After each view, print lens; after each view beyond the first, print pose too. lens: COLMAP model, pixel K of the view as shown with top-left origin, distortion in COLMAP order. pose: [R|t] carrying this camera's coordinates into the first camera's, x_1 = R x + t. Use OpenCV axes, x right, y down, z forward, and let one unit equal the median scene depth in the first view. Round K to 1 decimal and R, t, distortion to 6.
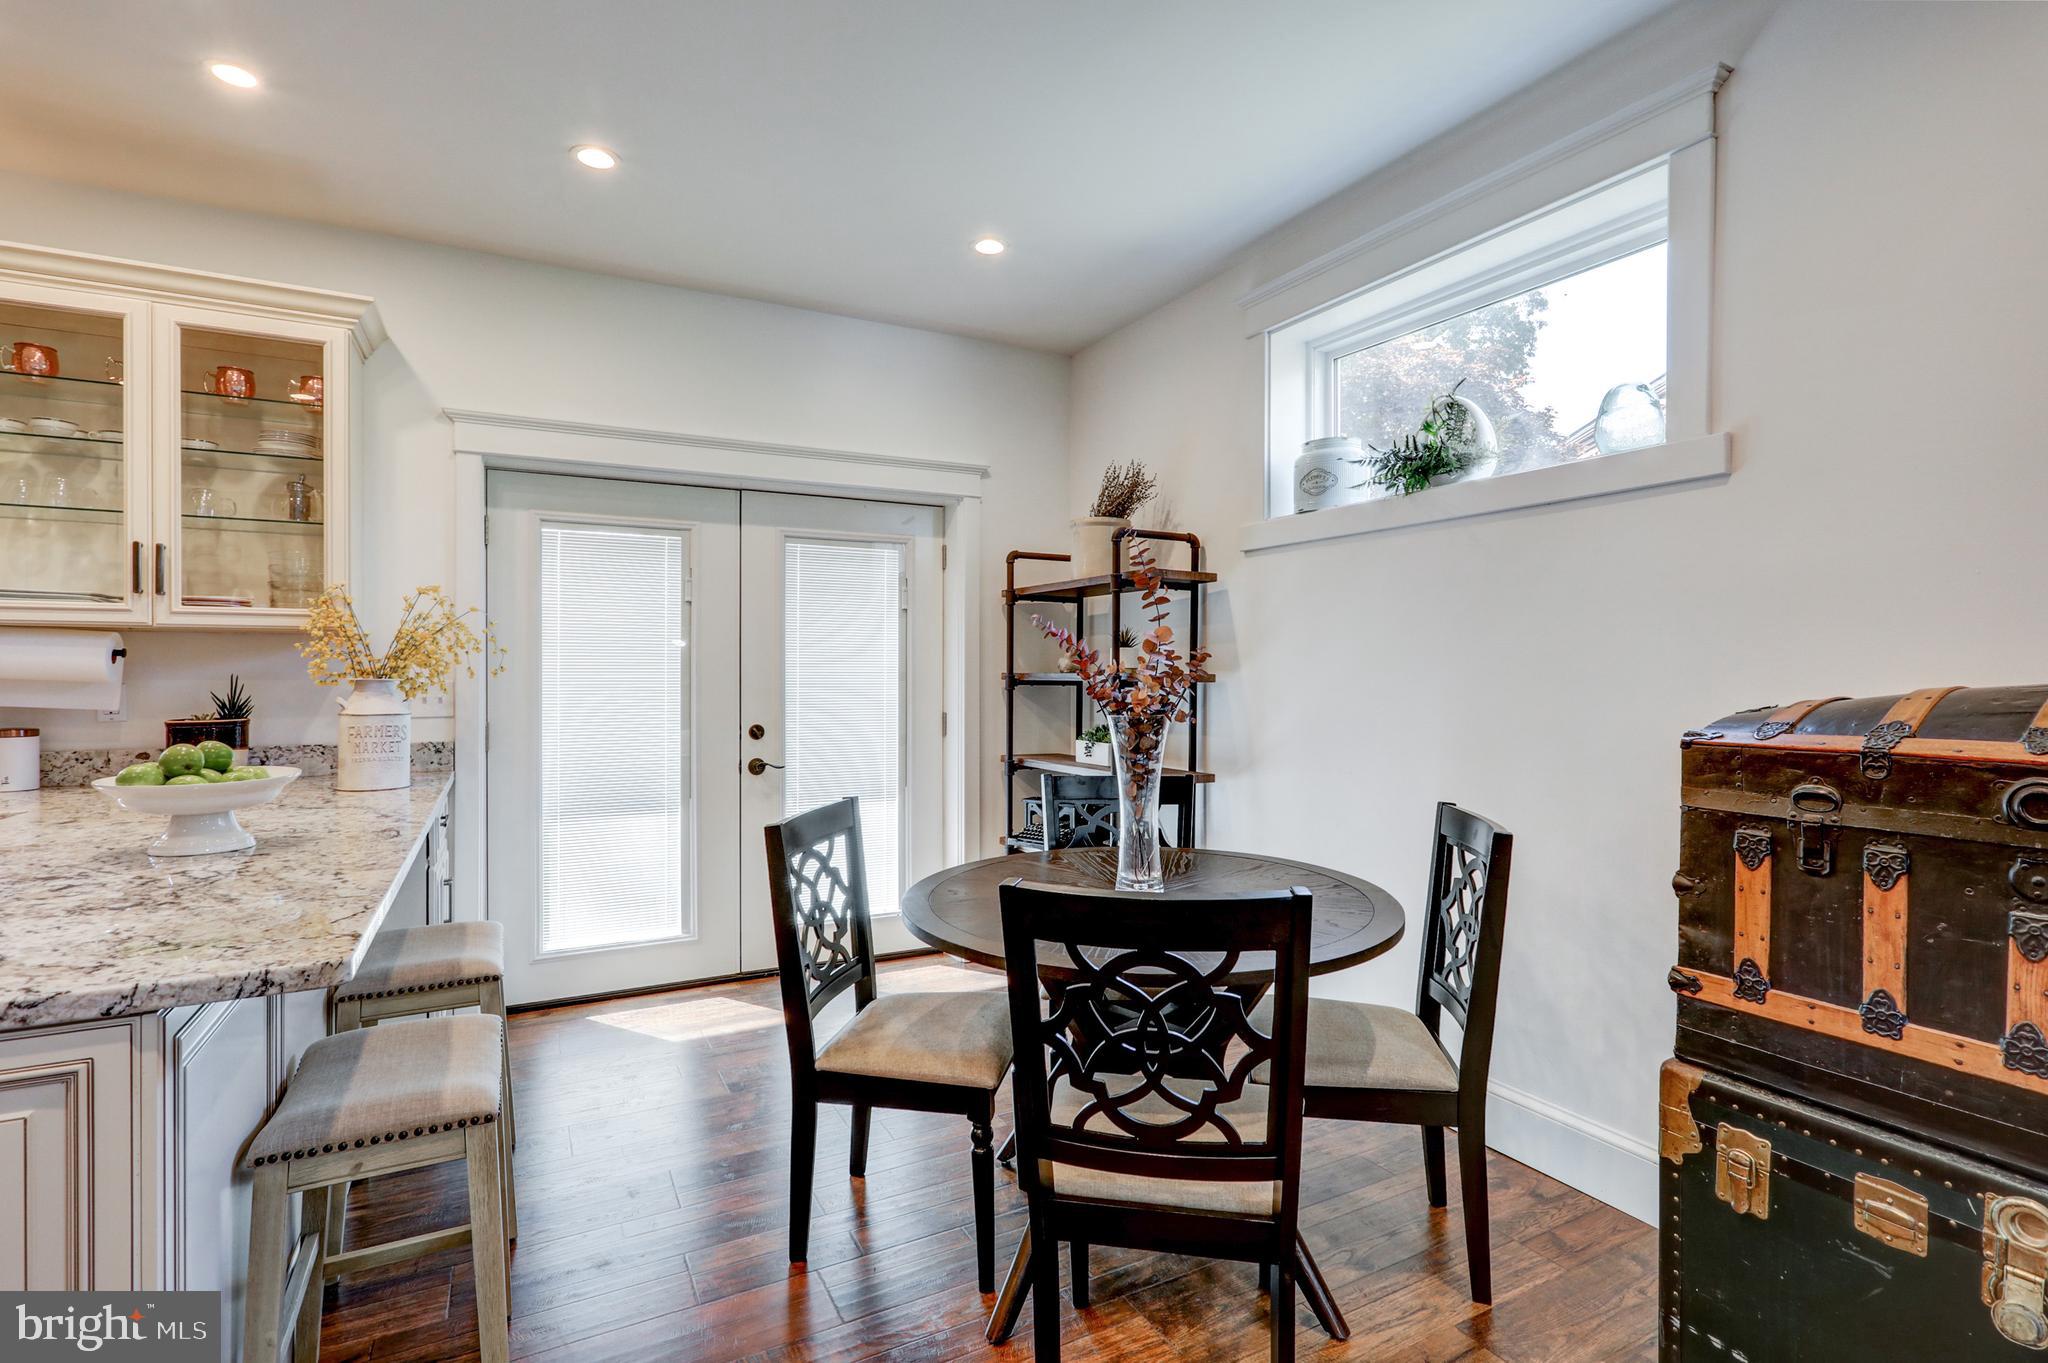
lens RADIAL K [[966.6, 0, 1008.5], [0, 966.6, 677.1], [0, 0, 1]] dist [-0.004976, 0.003051]
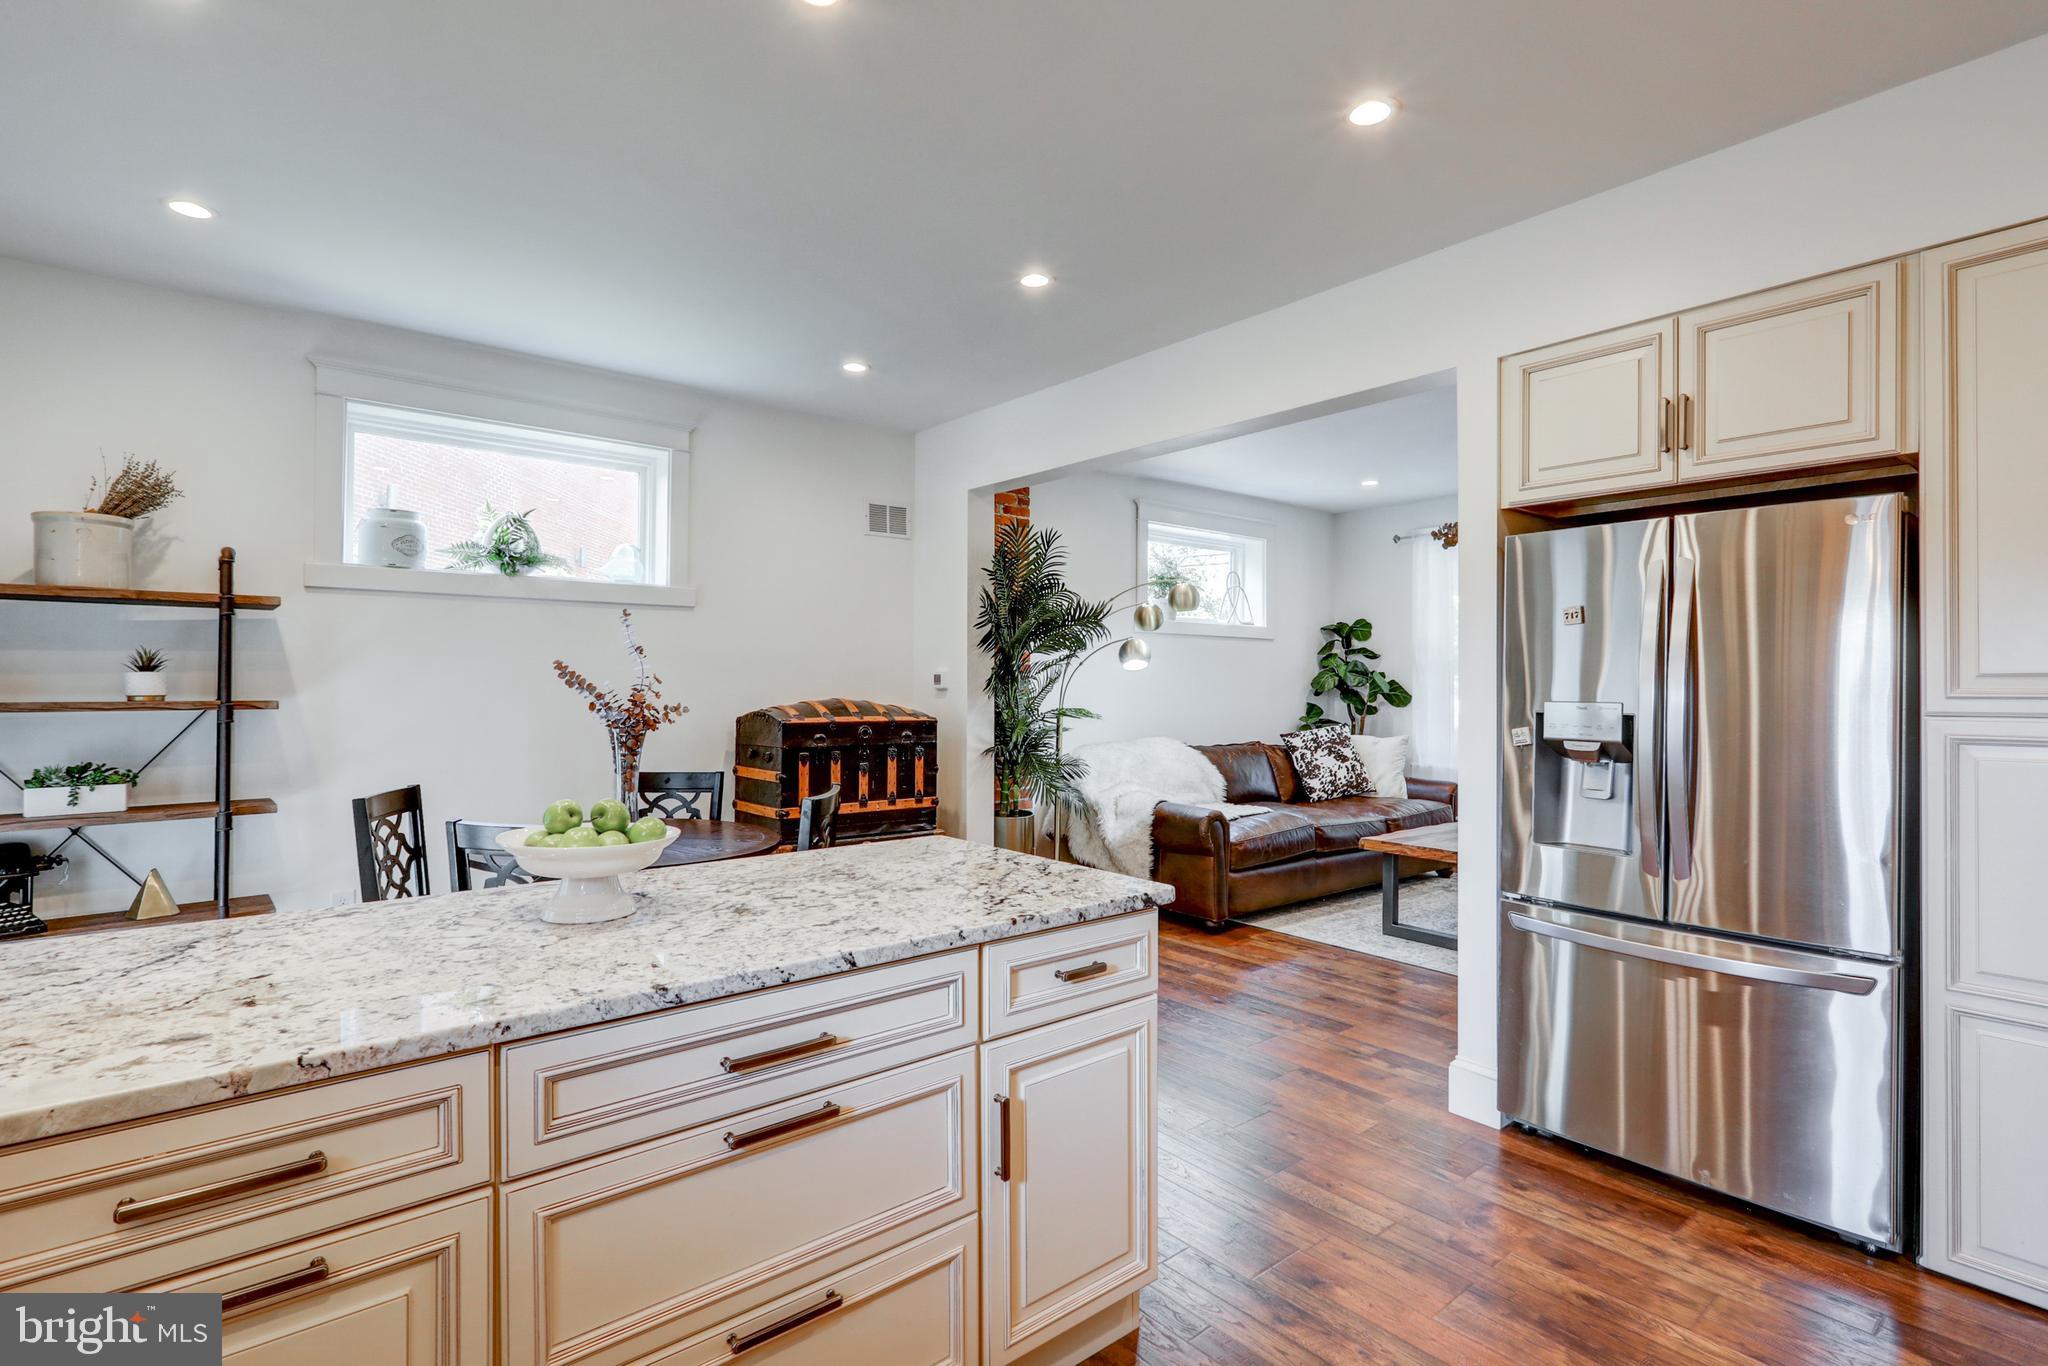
lens RADIAL K [[966.6, 0, 1022.9], [0, 966.6, 681.9], [0, 0, 1]] dist [-0.004976, 0.003051]
pose [[-0.207117, -0.003153, 0.978311, -1.189767], [-0.000187, 0.999995, 0.003183, -0.032191], [-0.978316, 0.000477, -0.207117, 0.533852]]
